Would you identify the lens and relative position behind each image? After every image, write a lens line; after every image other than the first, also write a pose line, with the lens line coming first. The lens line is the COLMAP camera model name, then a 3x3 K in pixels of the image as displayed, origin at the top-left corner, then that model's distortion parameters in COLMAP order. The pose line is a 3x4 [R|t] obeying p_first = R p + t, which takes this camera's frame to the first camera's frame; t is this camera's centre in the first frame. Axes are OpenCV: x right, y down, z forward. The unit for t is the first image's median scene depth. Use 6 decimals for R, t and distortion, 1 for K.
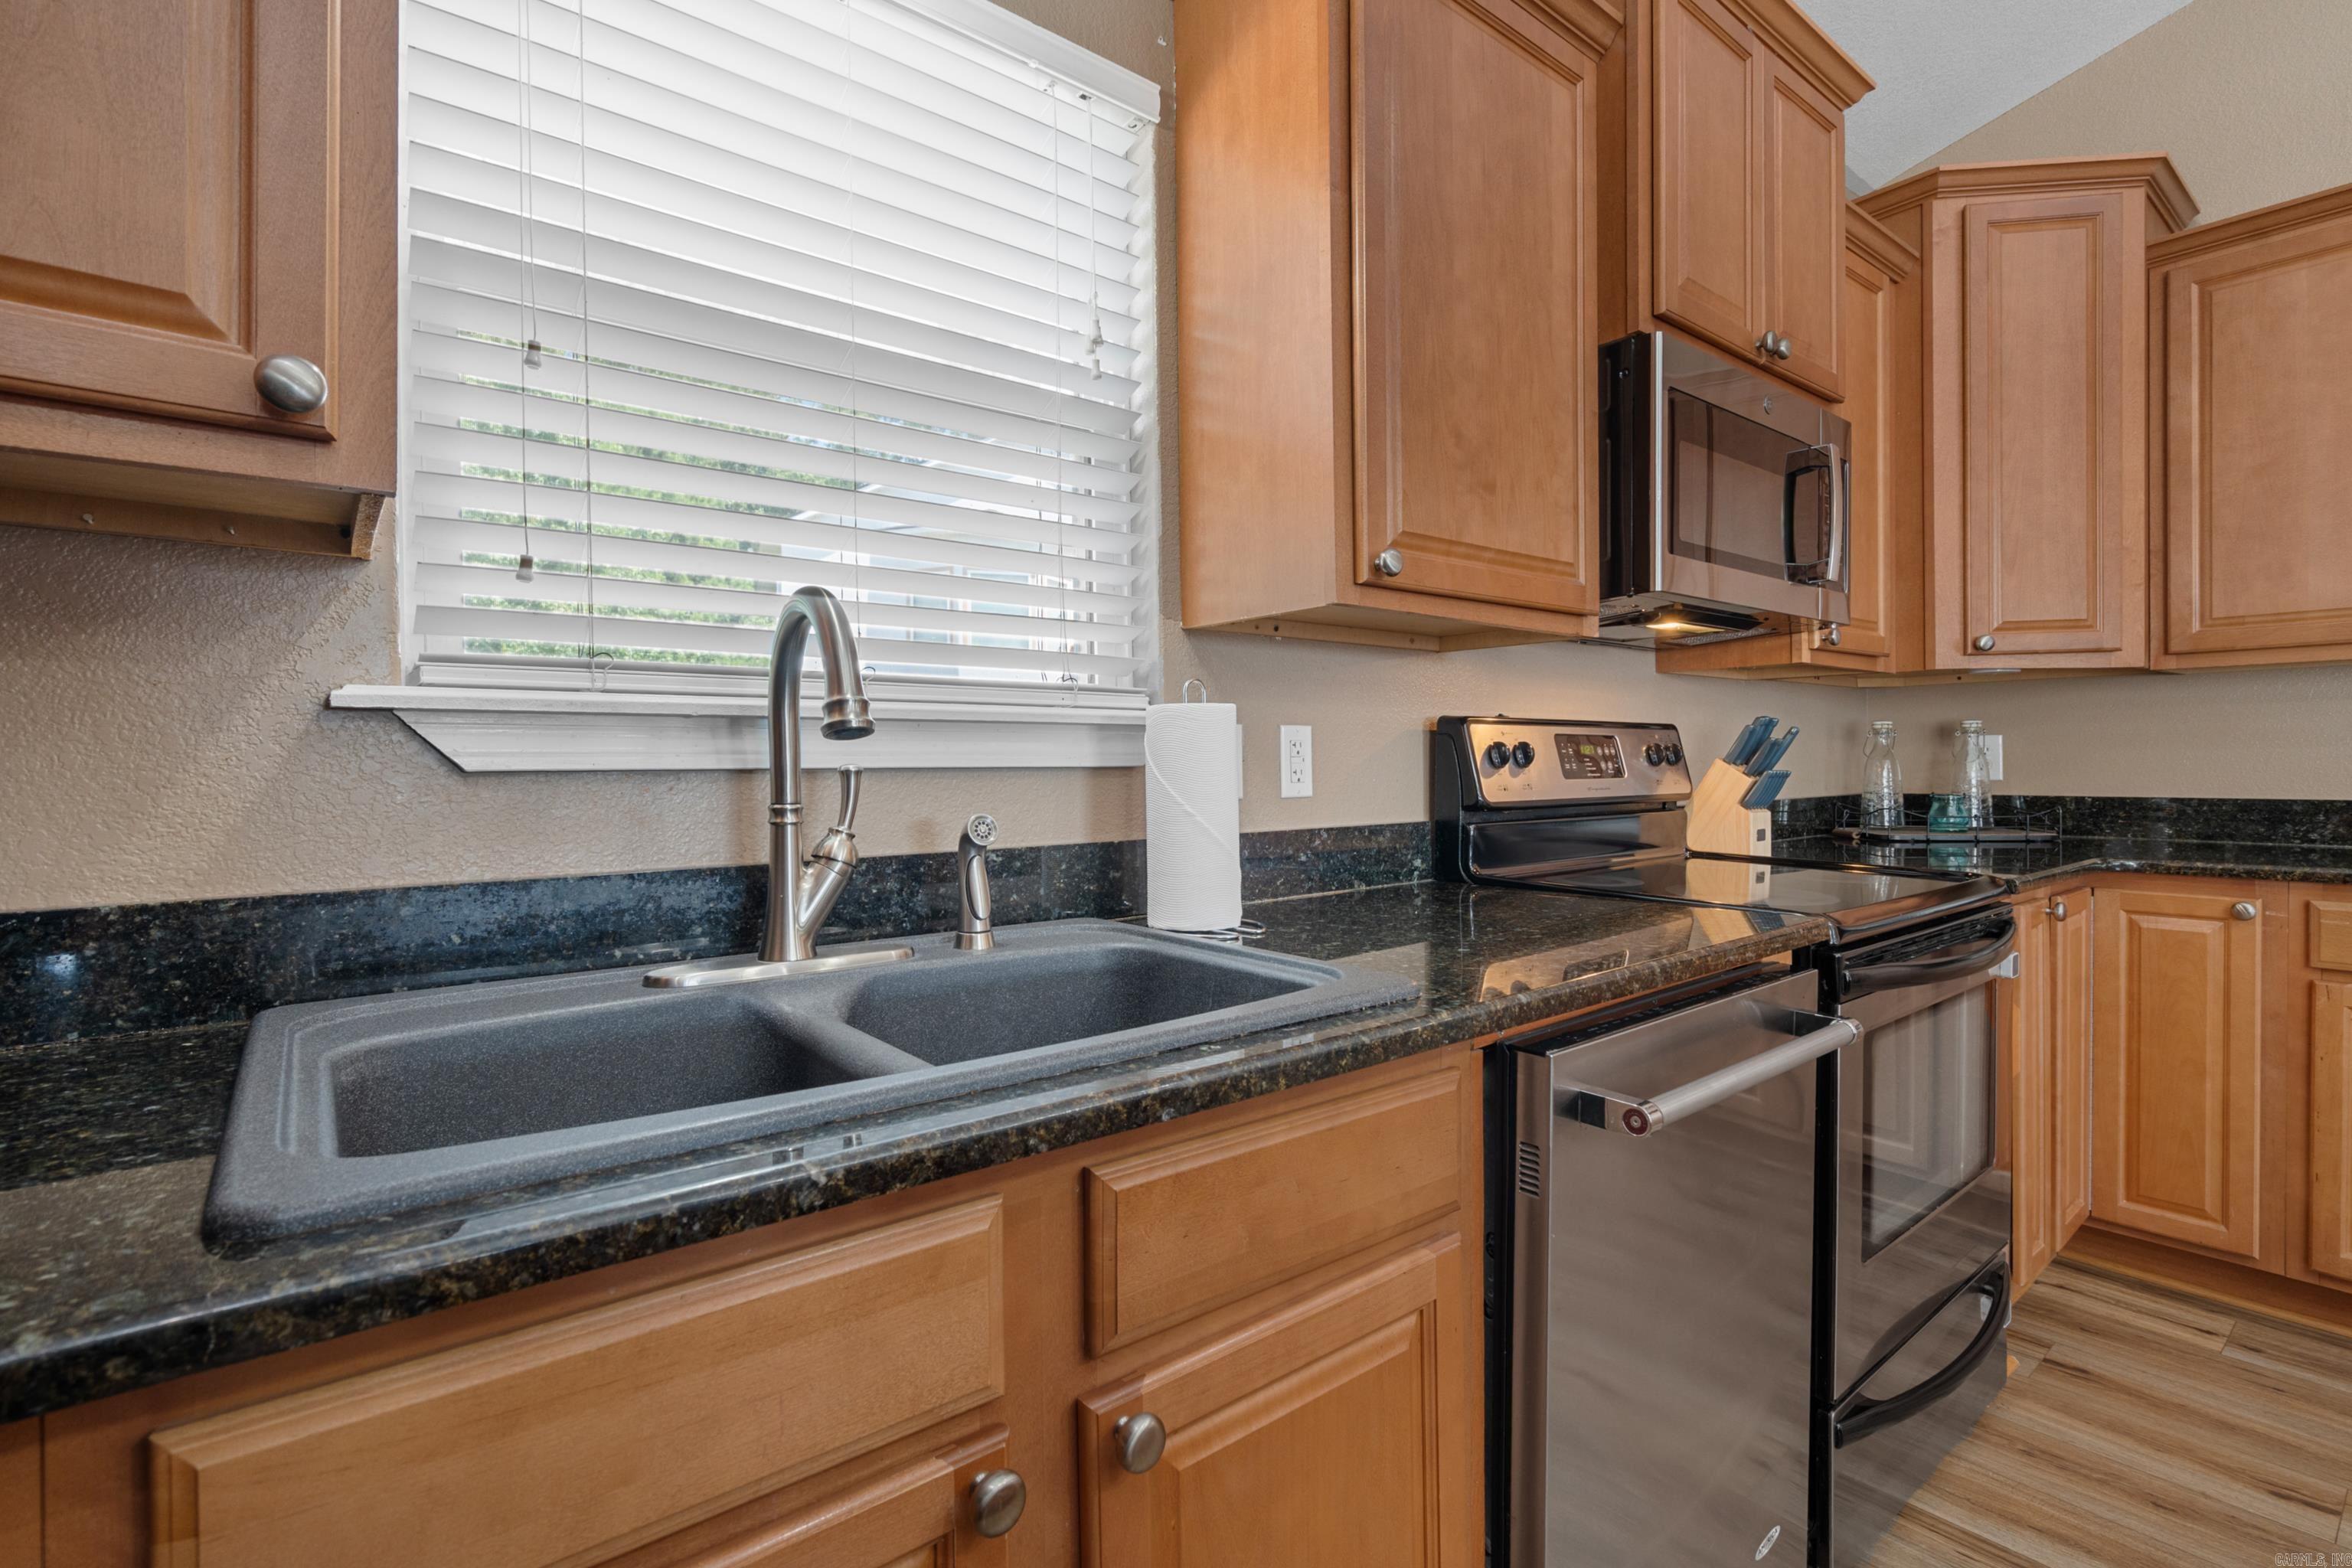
lens RADIAL K [[1094.7, 0, 1182.2], [0, 1094.7, 774.2], [0, 0, 1]] dist [0.000347, 0.000329]
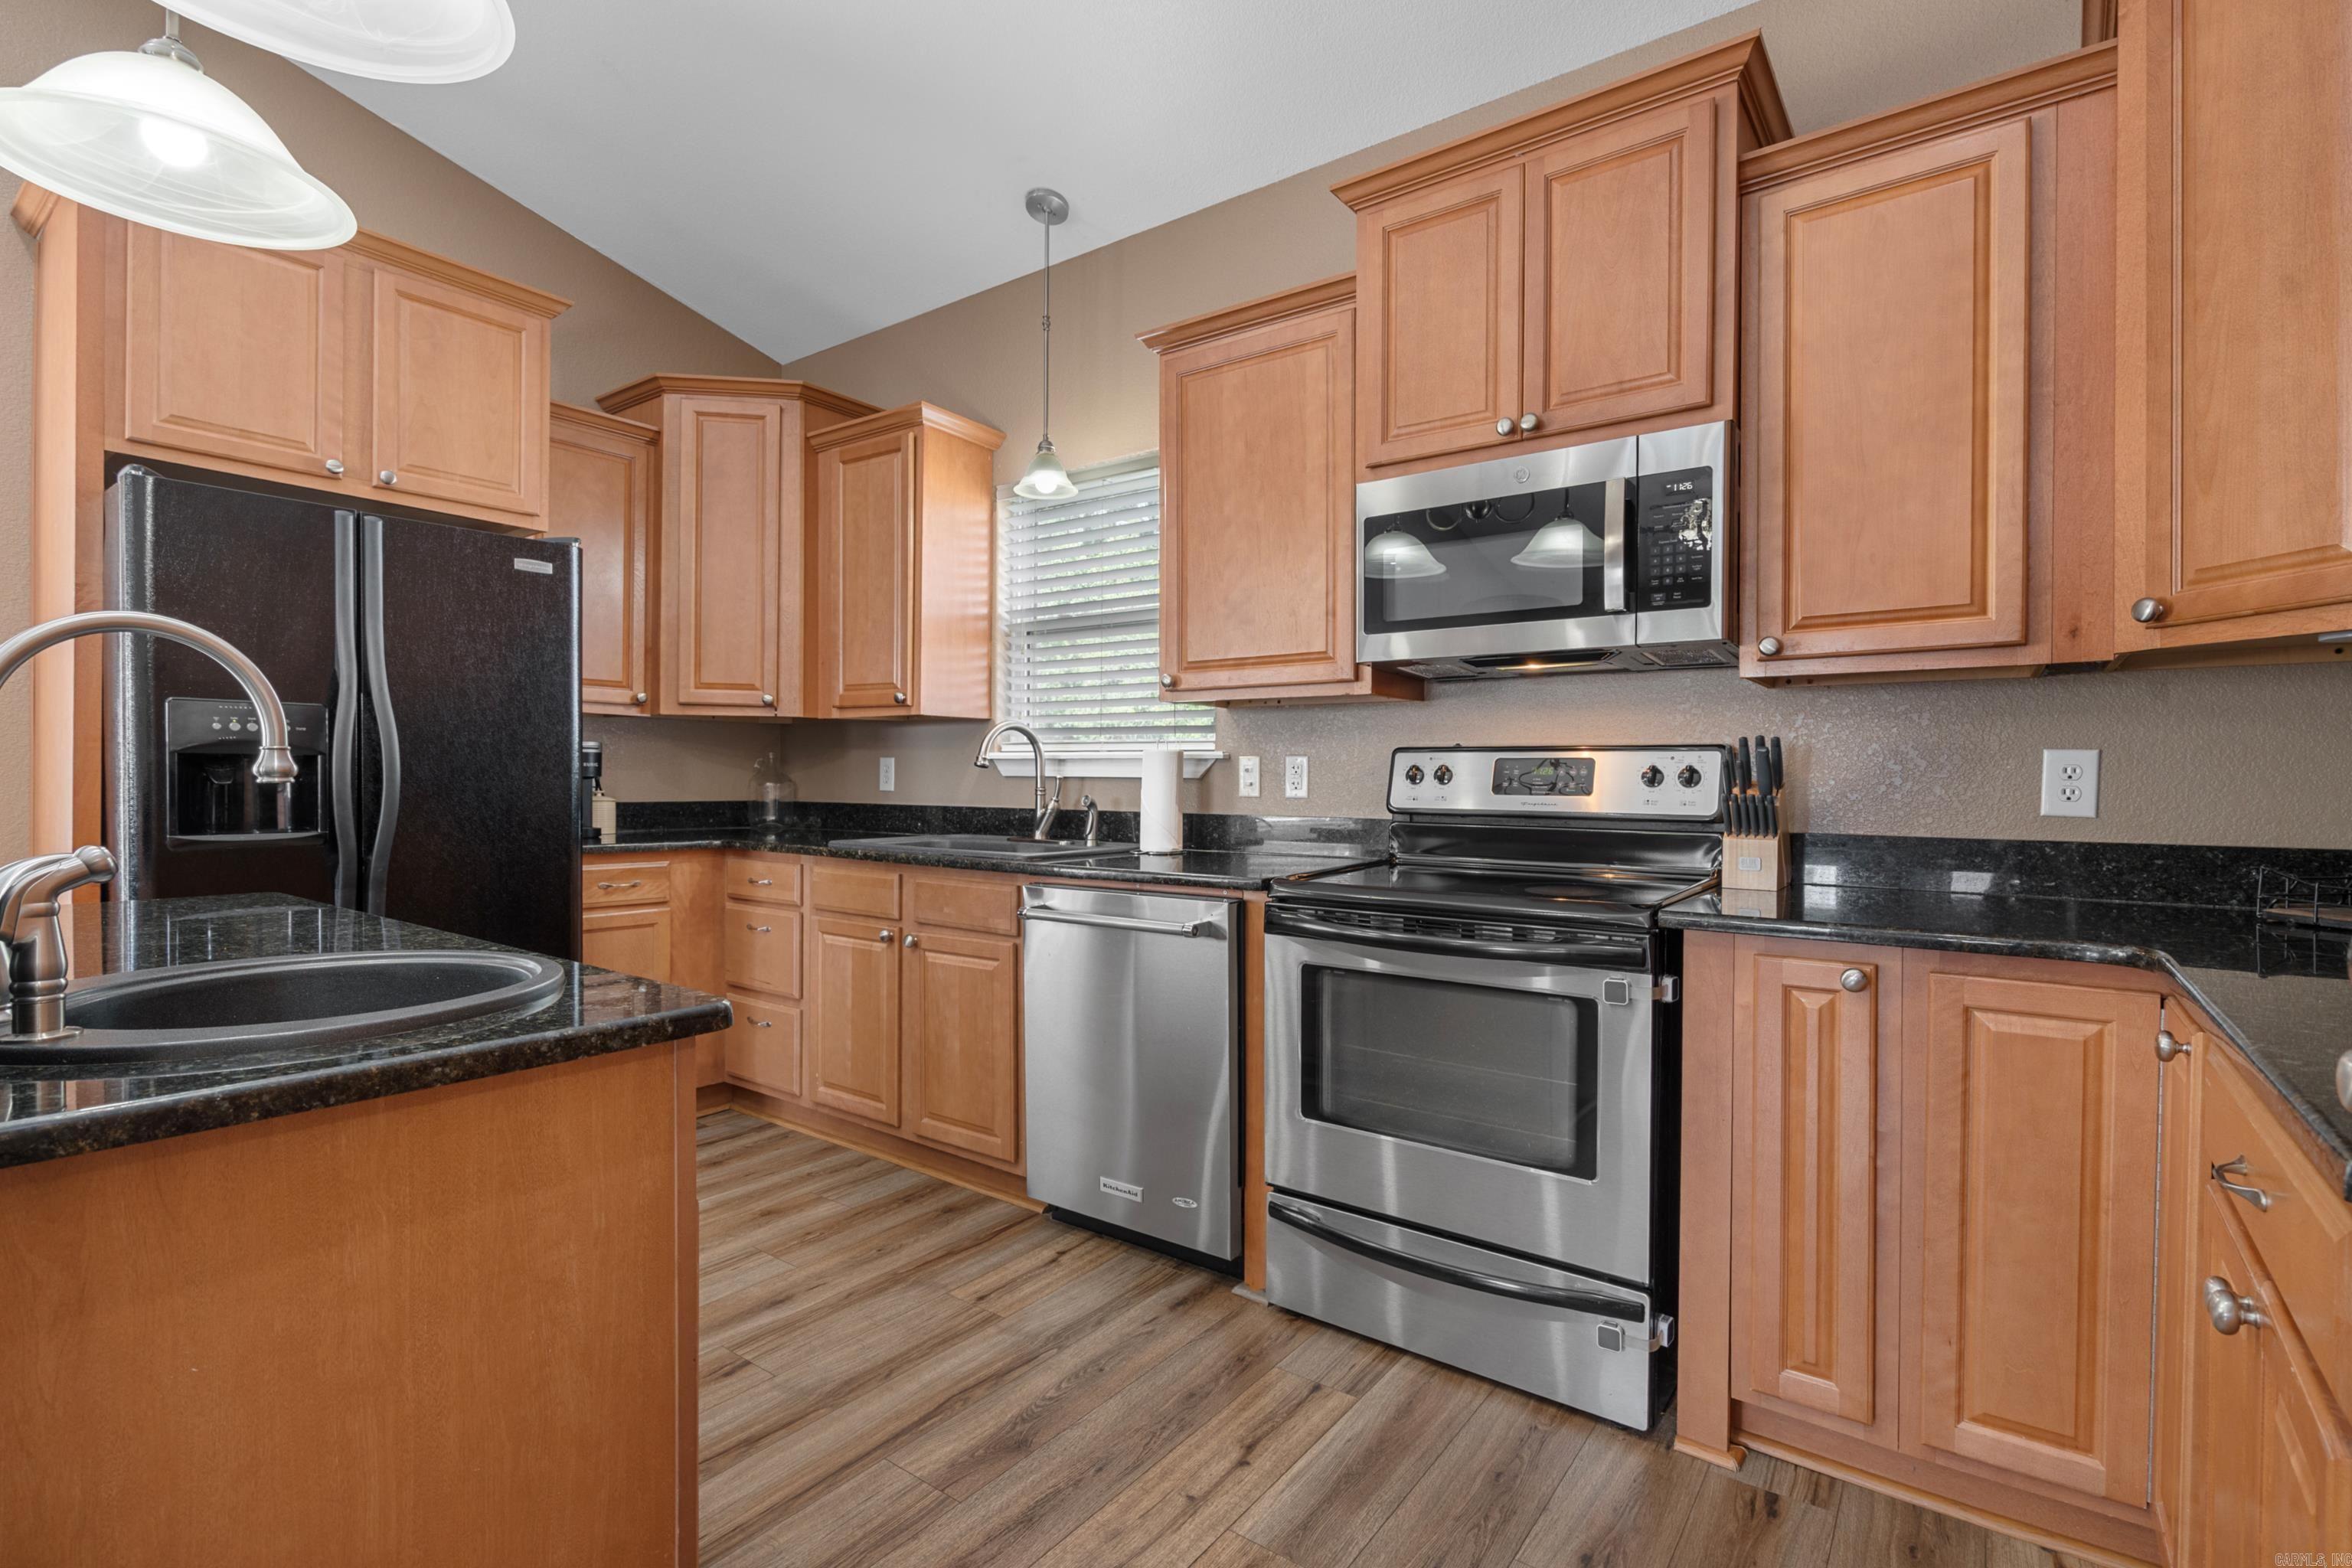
lens RADIAL K [[1095.2, 0, 1177.9], [0, 1095.2, 797.0], [0, 0, 1]] dist [-0.002820, -0.000383]
pose [[0.249252, 0.028641, -0.968015, 2.003546], [-0.015052, 0.999556, 0.025698, -0.025244], [0.968322, 0.008165, 0.249572, 0.459768]]
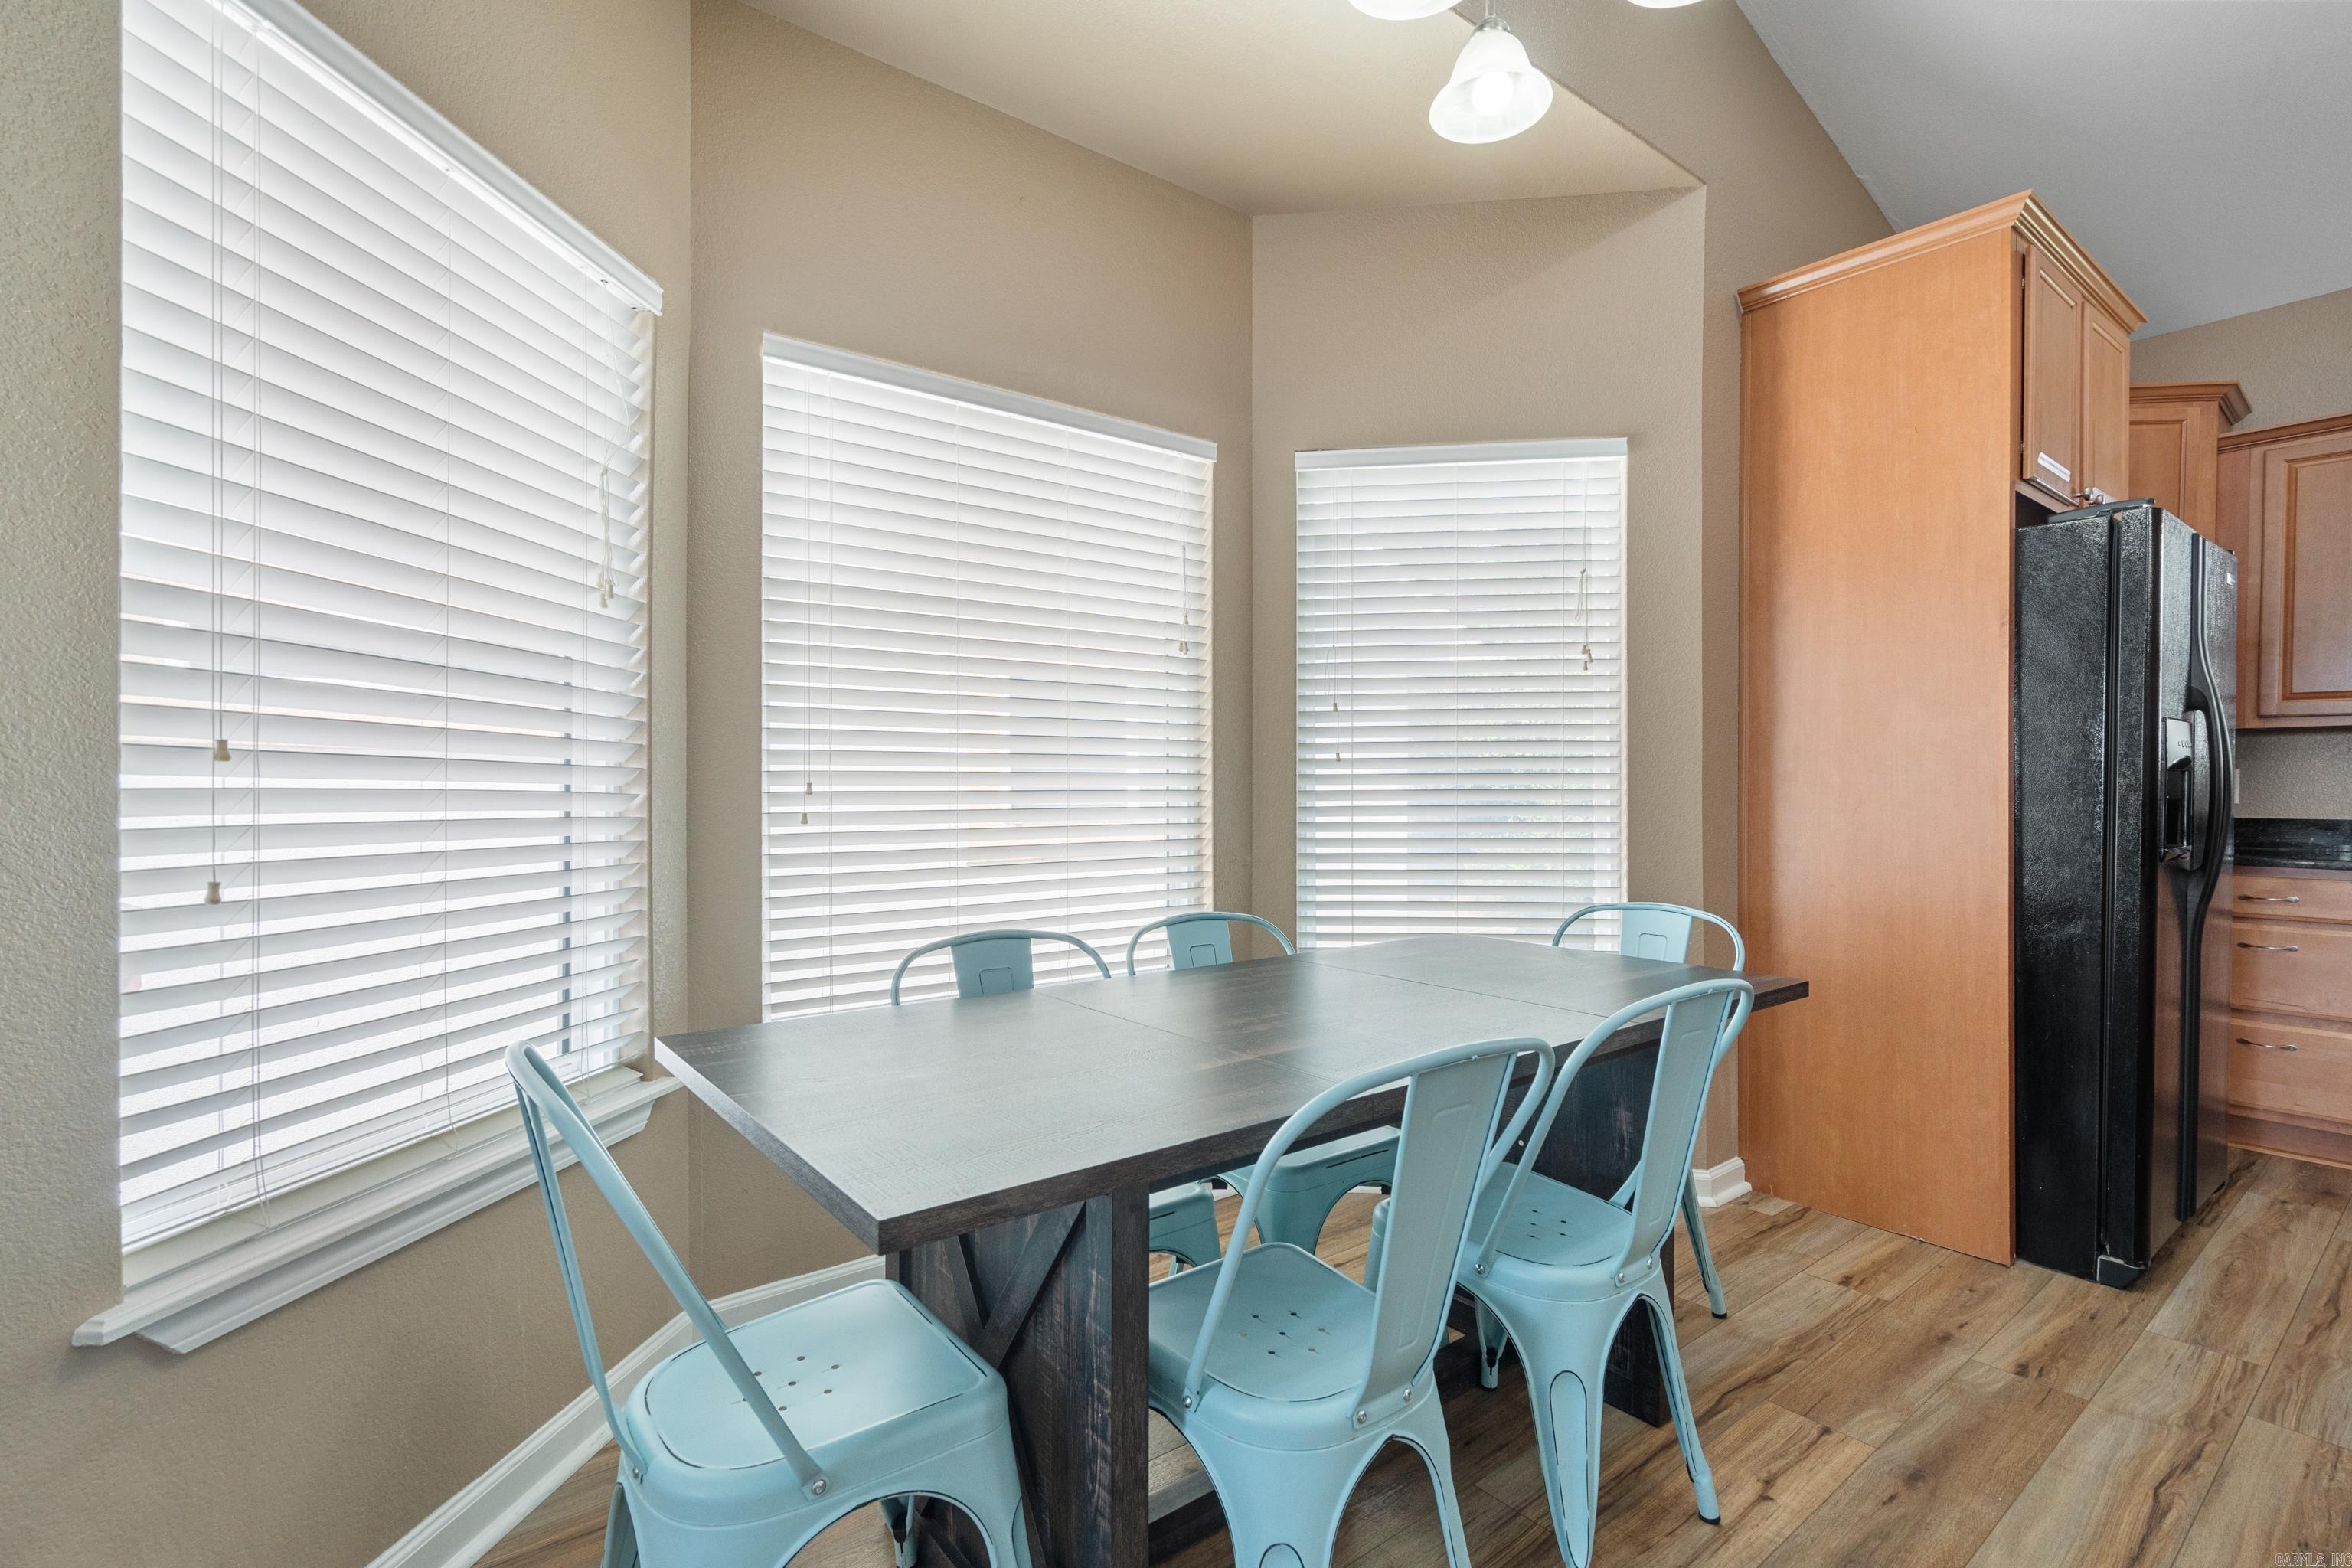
lens RADIAL K [[1073.7, 0, 1183.9], [0, 1073.7, 788.6], [0, 0, 1]] dist [0.000958, 0.000791]
pose [[-0.017622, 0.012477, -0.999767, 1.776308], [-0.008226, 0.999886, 0.012623, -0.006186], [0.999811, 0.008447, -0.017517, -1.949530]]
